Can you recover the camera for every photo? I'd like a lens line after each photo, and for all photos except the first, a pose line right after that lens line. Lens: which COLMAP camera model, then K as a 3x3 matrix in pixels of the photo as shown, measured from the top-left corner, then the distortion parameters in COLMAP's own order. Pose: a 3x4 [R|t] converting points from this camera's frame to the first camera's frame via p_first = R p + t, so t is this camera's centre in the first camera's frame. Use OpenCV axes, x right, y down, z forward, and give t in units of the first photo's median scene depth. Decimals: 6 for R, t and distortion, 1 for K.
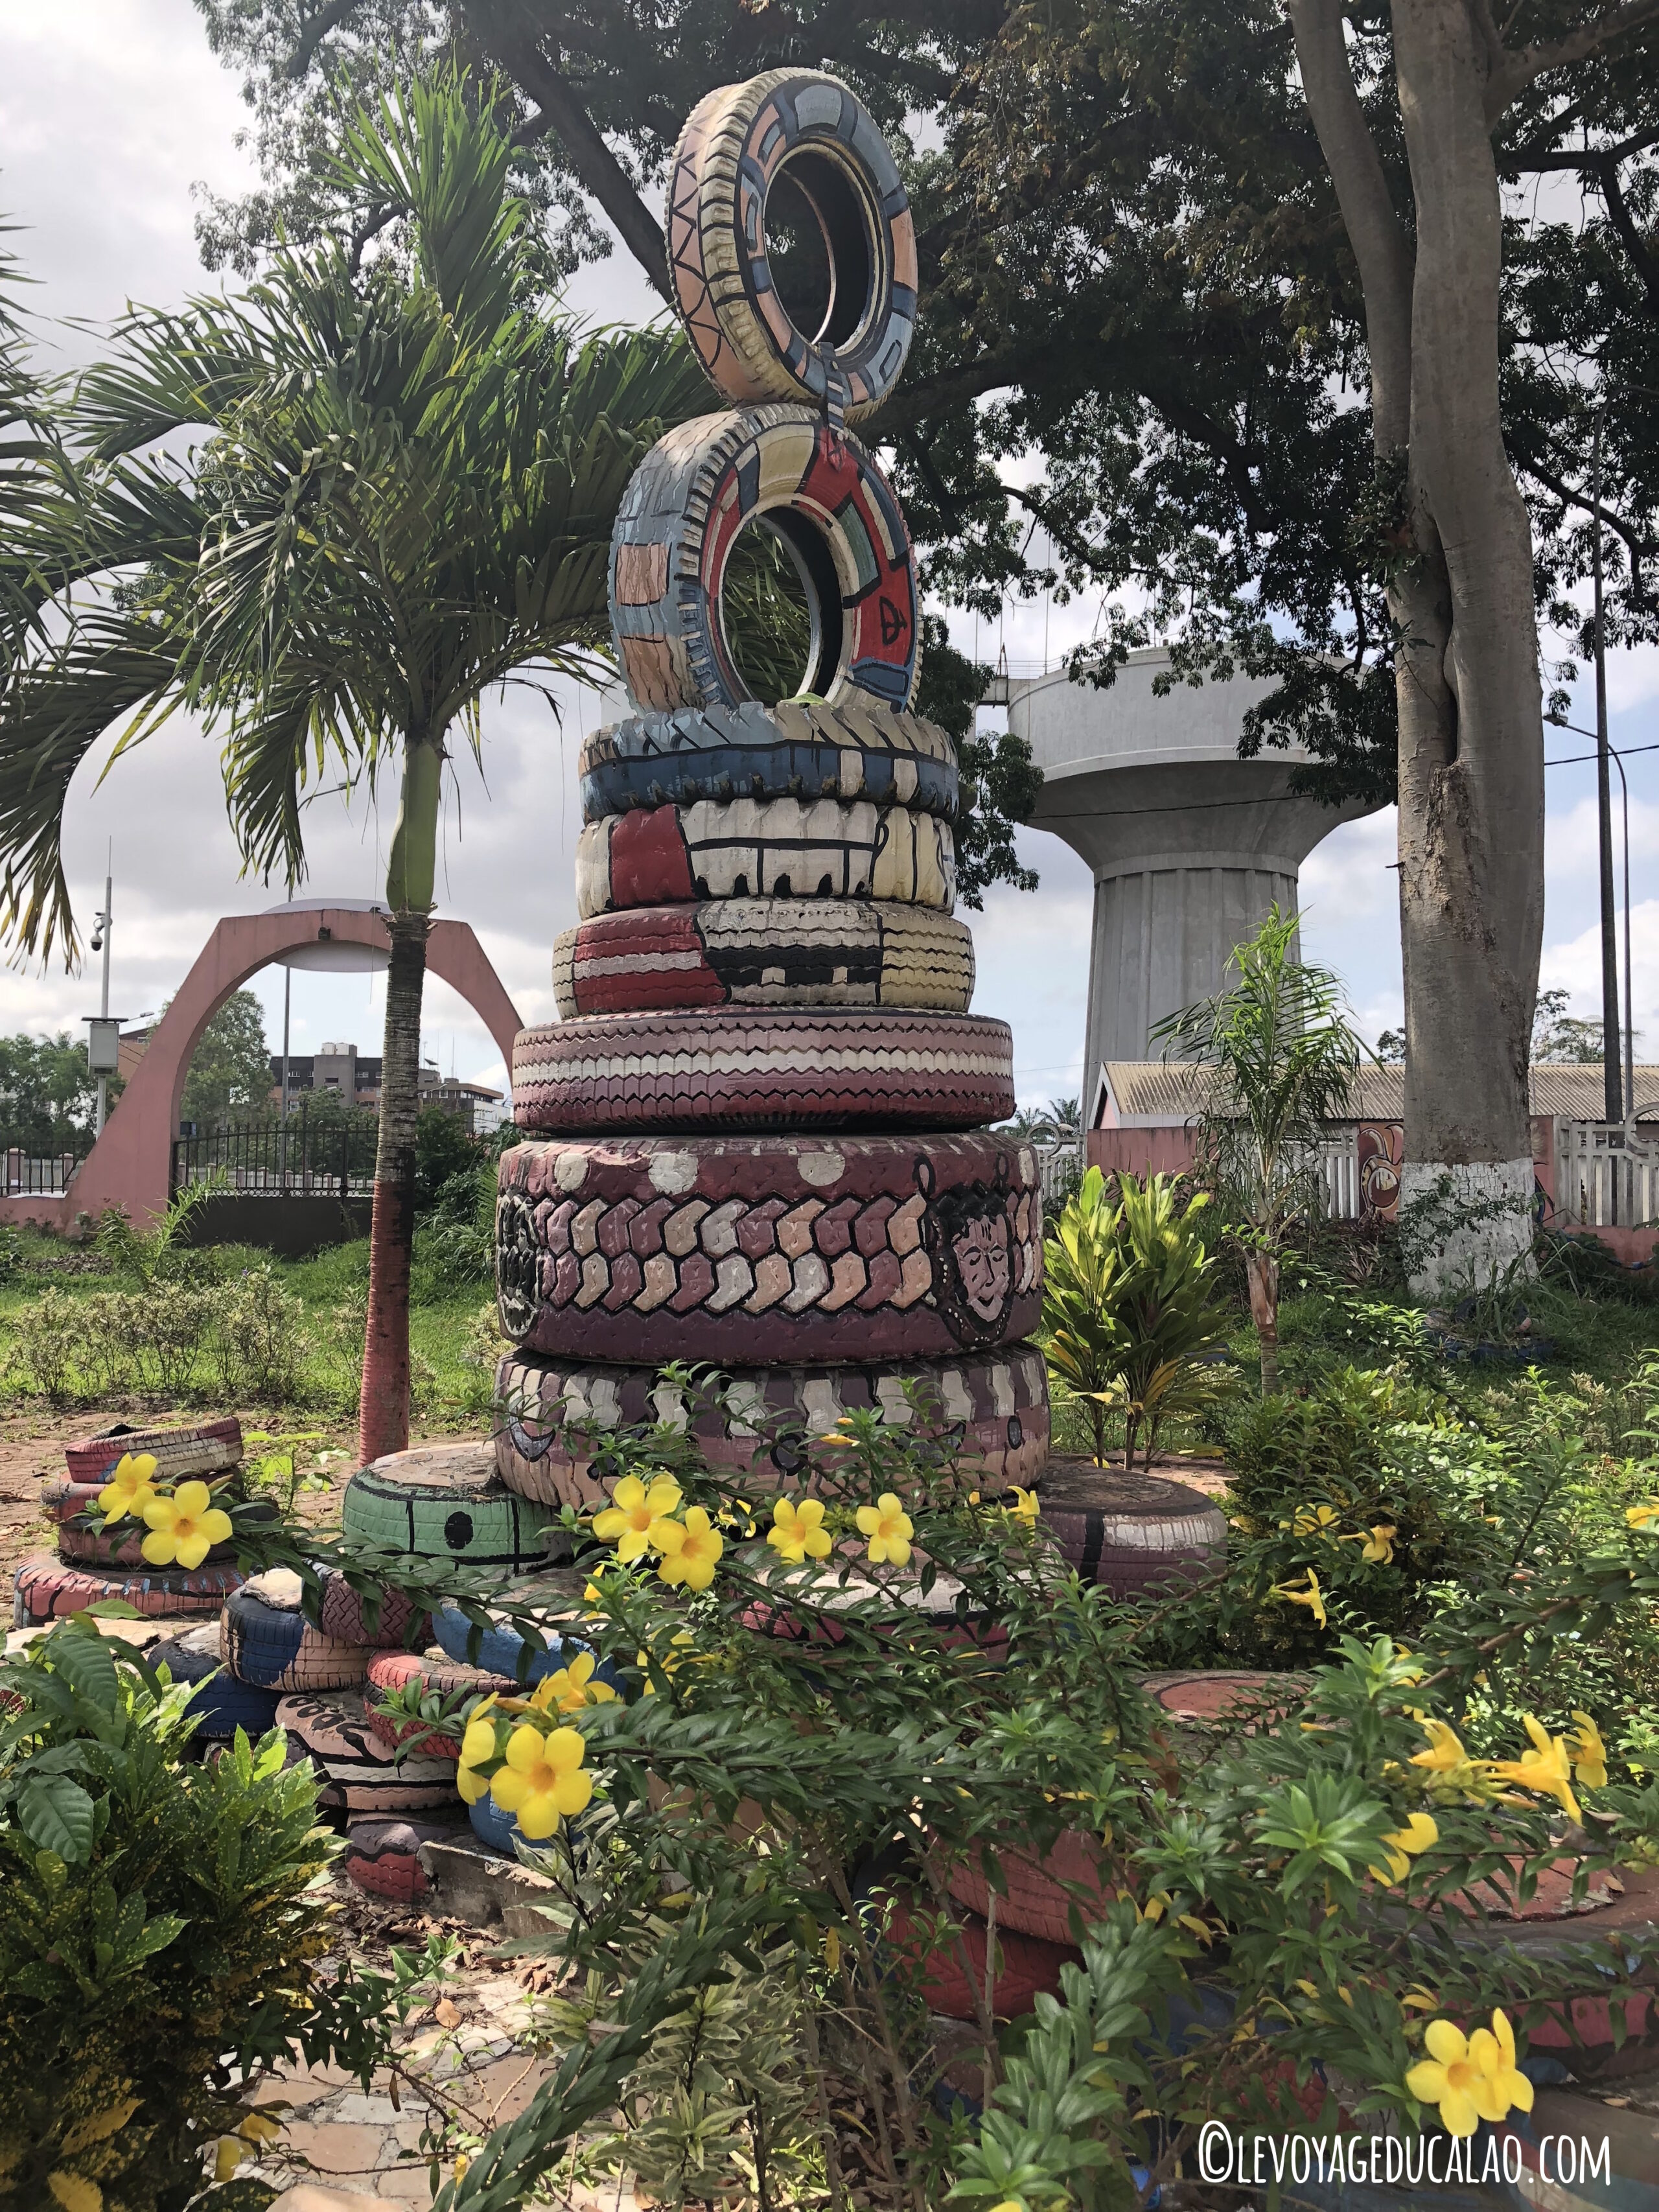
lens RADIAL K [[1782.4, 0, 836.7], [0, 1782.4, 1114.2], [0, 0, 1]] dist [0.016453, -0.008352]
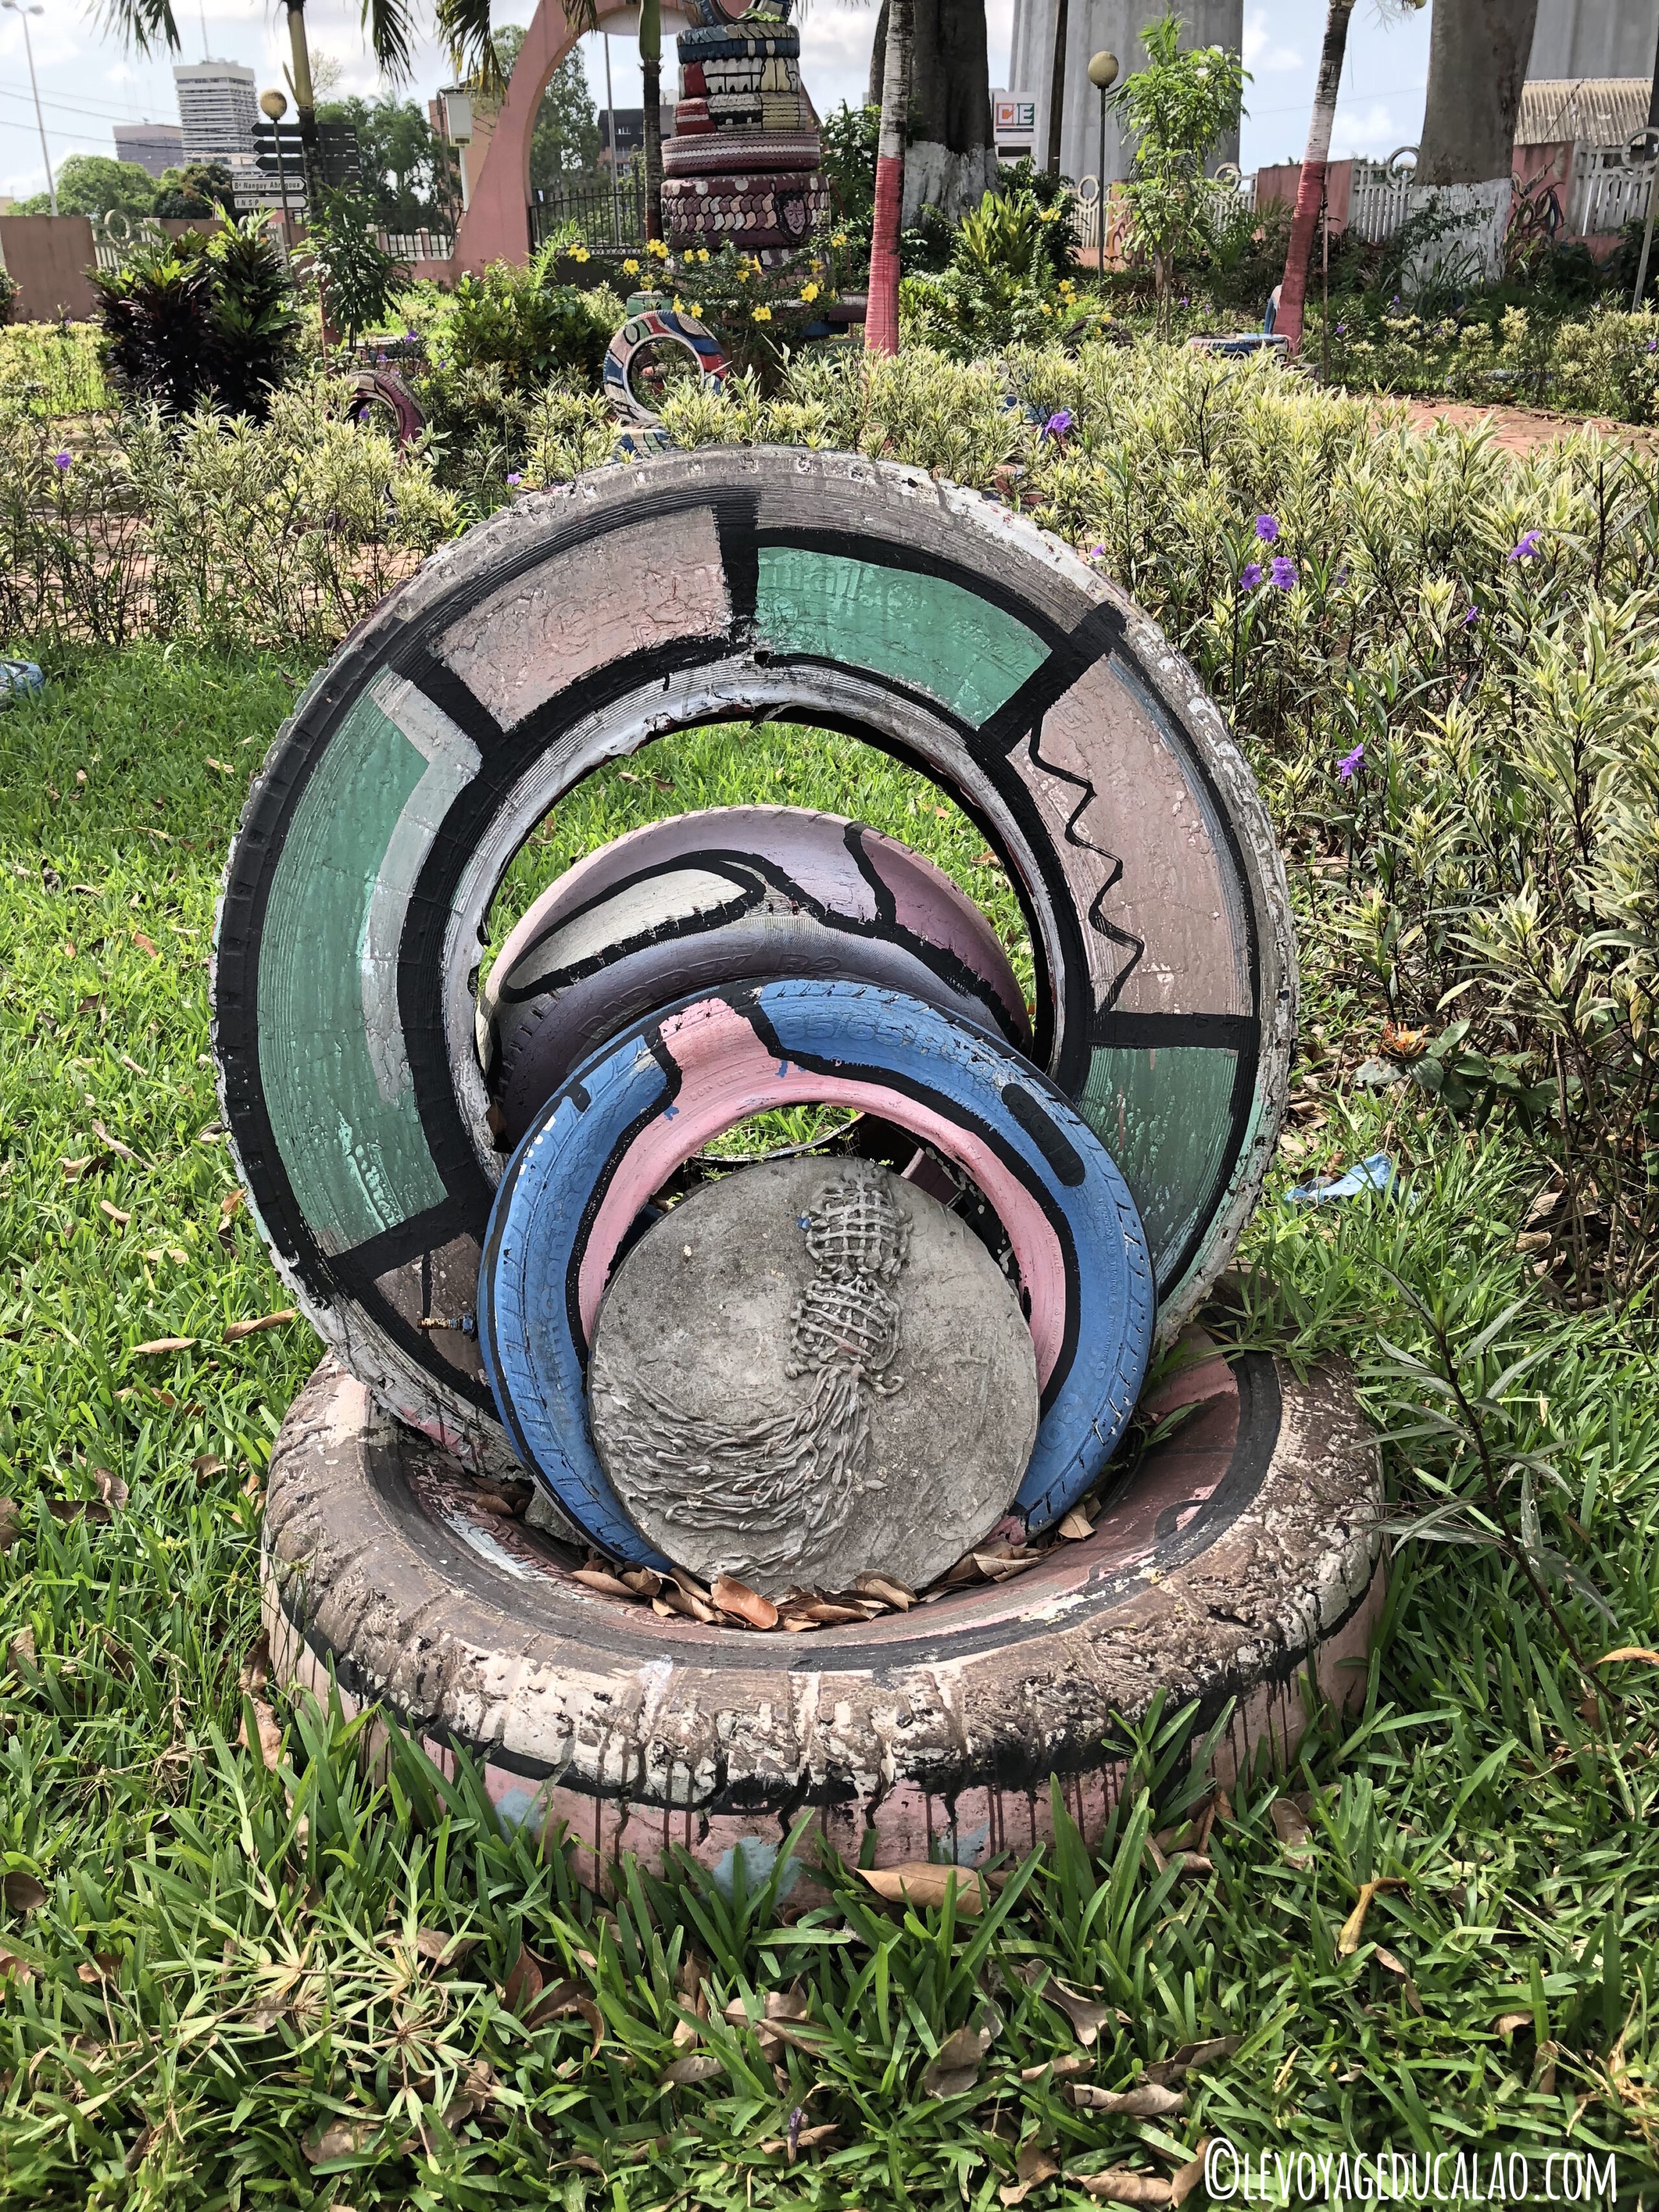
lens RADIAL K [[1782.4, 0, 831.4], [0, 1782.4, 1115.7], [0, 0, 1]] dist [0.016453, -0.008352]
pose [[0.980689, 0.061535, -0.185639, 0.187485], [0.032827, 0.883952, 0.466425, 0.002540], [0.192797, -0.463512, 0.864862, -0.577713]]
